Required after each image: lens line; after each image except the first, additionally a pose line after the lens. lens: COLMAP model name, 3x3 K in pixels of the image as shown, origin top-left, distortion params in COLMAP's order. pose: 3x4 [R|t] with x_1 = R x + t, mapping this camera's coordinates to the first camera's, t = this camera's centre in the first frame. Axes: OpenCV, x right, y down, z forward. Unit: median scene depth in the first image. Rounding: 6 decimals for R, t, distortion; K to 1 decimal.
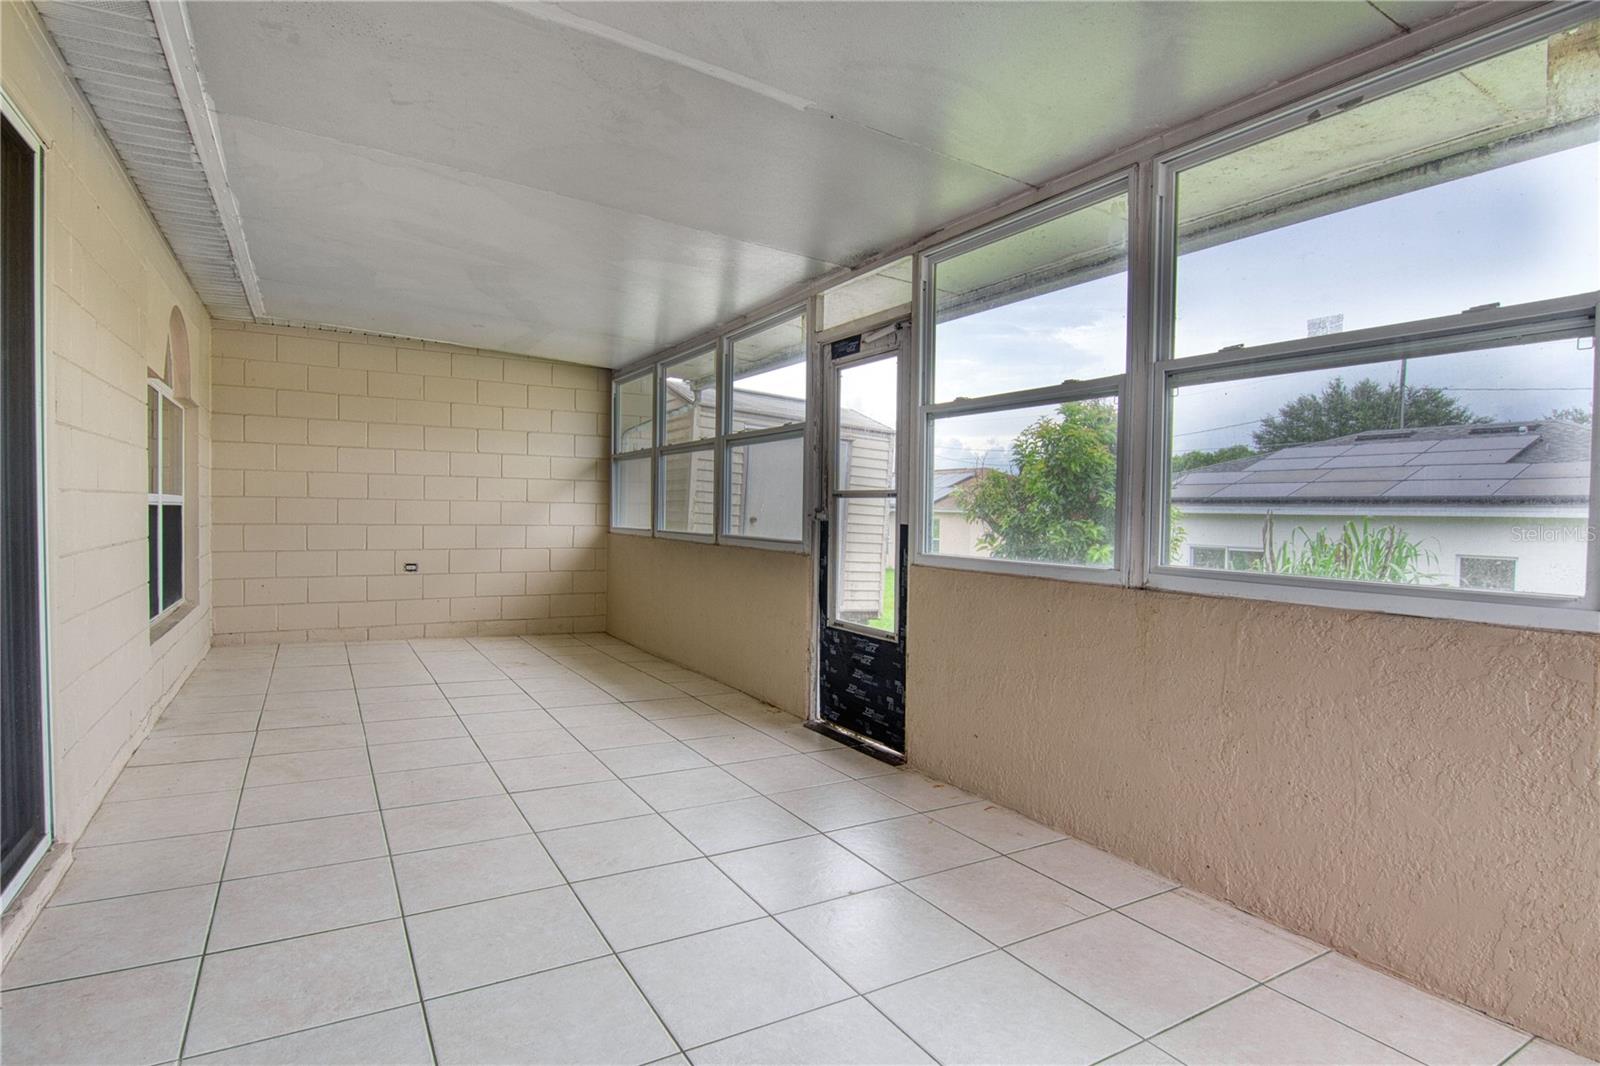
lens RADIAL K [[807.1, 0, 867.0], [0, 807.1, 534.4], [0, 0, 1]] dist [0.001735, -0.010430]
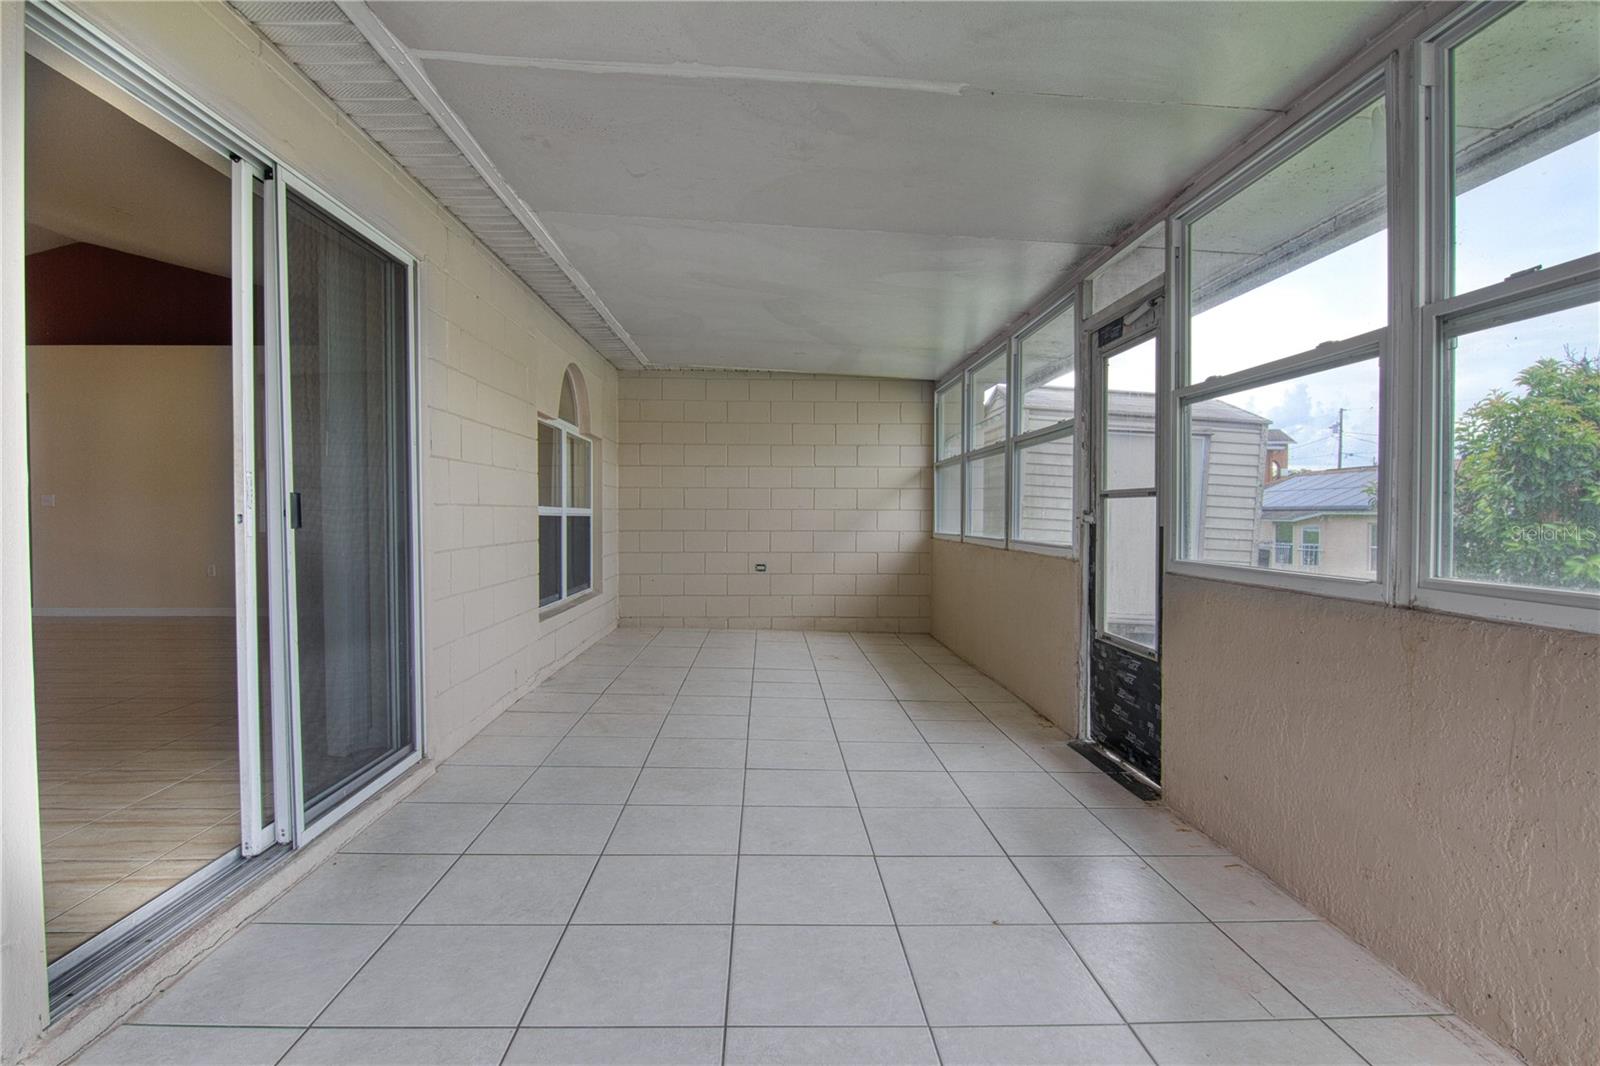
lens RADIAL K [[807.1, 0, 798.2], [0, 807.1, 532.3], [0, 0, 1]] dist [0.001735, -0.010430]
pose [[0.876868, -0.002912, -0.480722, 0.123943], [-0.001857, 0.999954, -0.009445, 0.002890], [0.480727, 0.009175, 0.876822, 0.040411]]
